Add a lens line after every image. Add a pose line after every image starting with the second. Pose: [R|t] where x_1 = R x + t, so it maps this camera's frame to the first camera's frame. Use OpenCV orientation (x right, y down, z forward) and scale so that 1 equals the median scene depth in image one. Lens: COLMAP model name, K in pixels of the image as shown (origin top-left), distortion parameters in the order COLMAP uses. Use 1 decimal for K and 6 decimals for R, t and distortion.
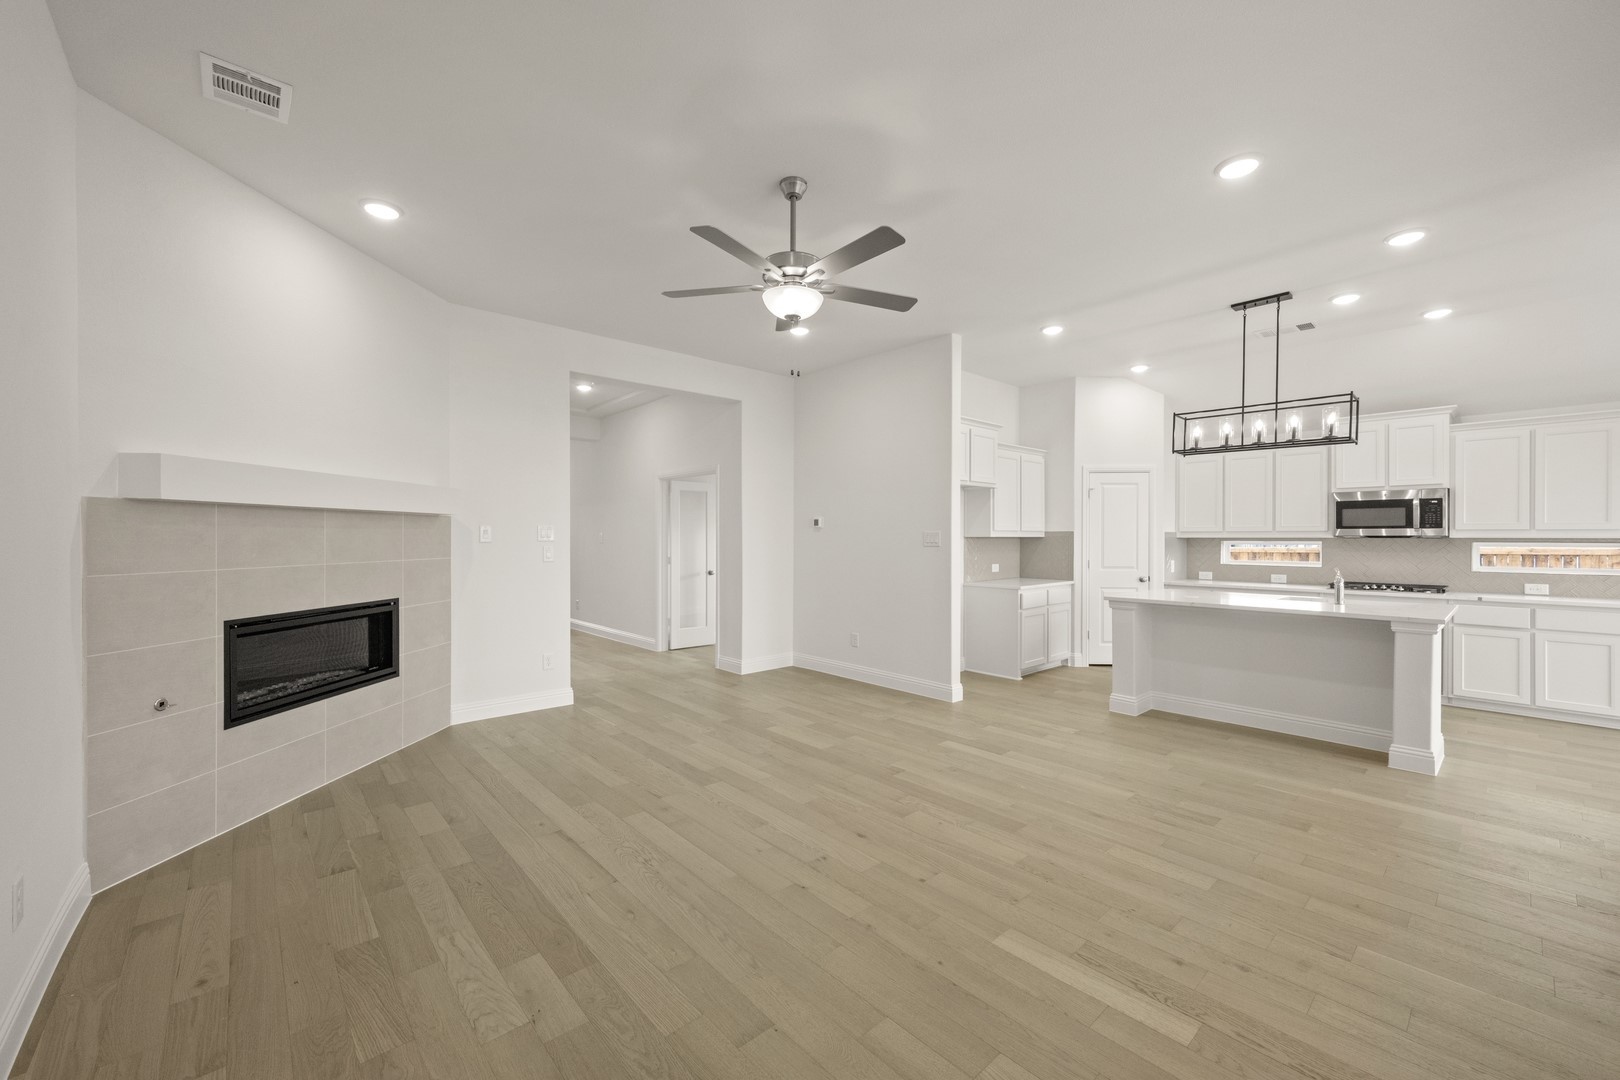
lens RADIAL K [[635.4, 0, 812.5], [0, 635.4, 538.3], [0, 0, 1]] dist [0.000719, -0.000169]
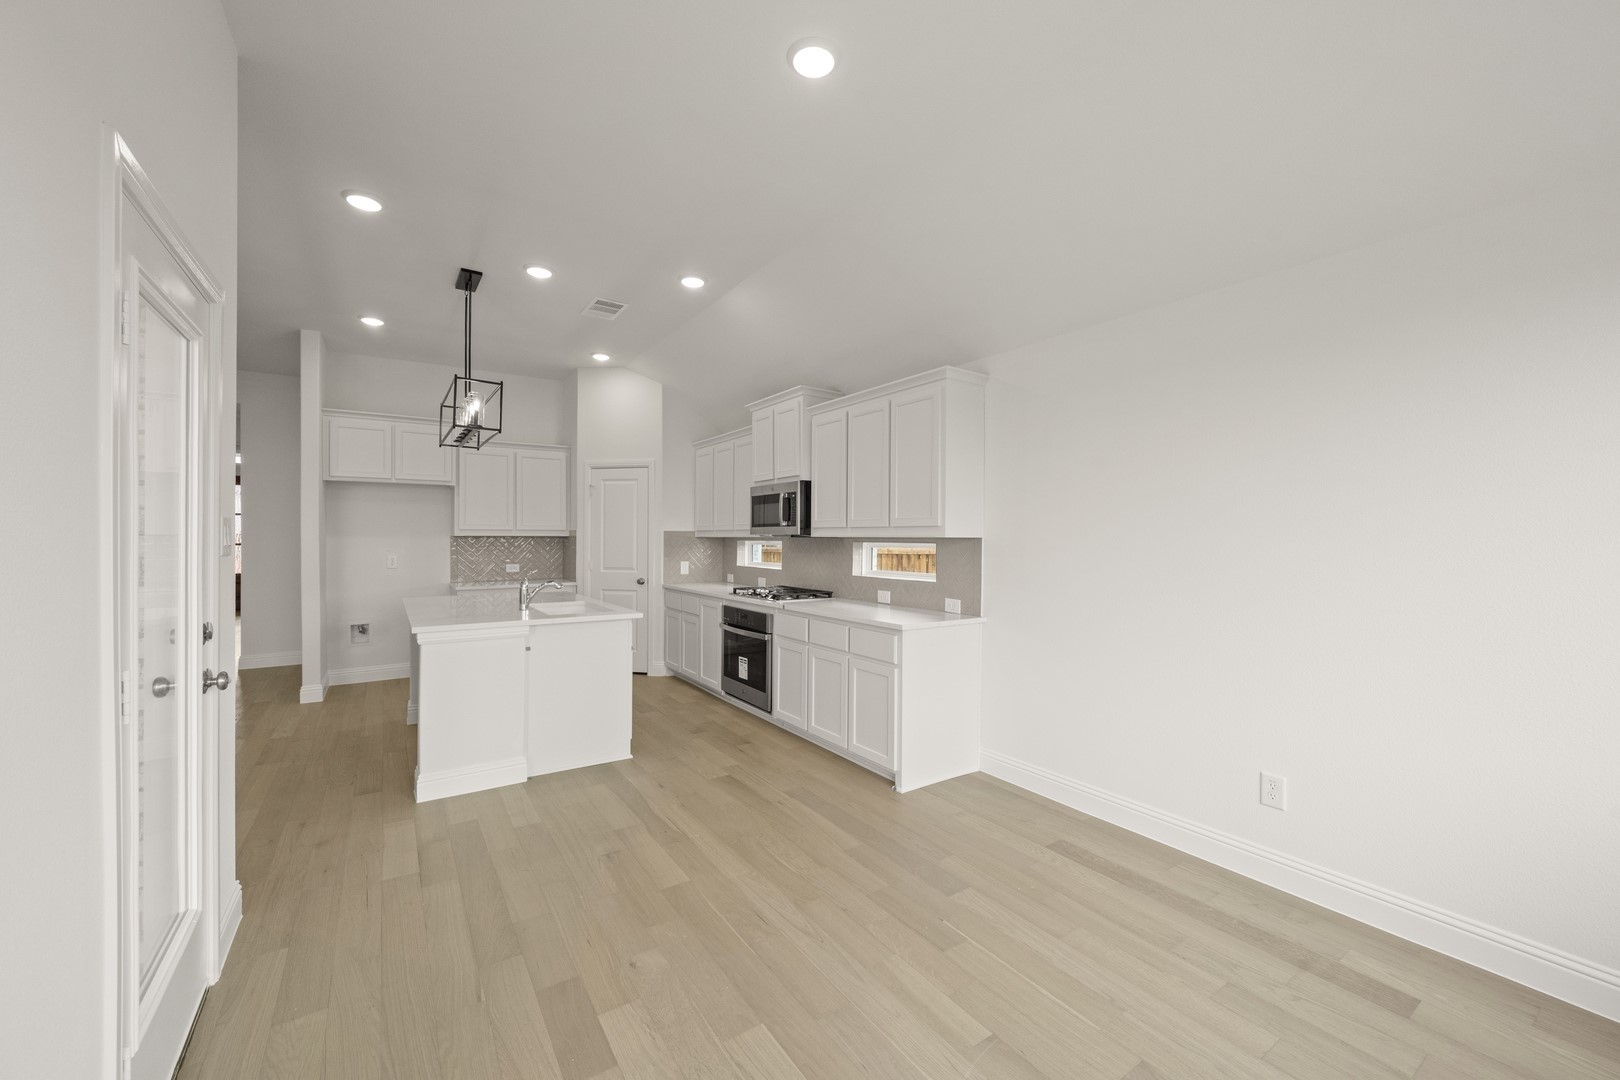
lens RADIAL K [[635.4, 0, 812.5], [0, 635.4, 538.3], [0, 0, 1]] dist [0.000719, -0.000169]
pose [[0.990092, 0.001281, -0.140416, 1.100670], [-0.001504, 0.999998, -0.001477, 0.002425], [0.140413, 0.001674, 0.990092, 0.129784]]
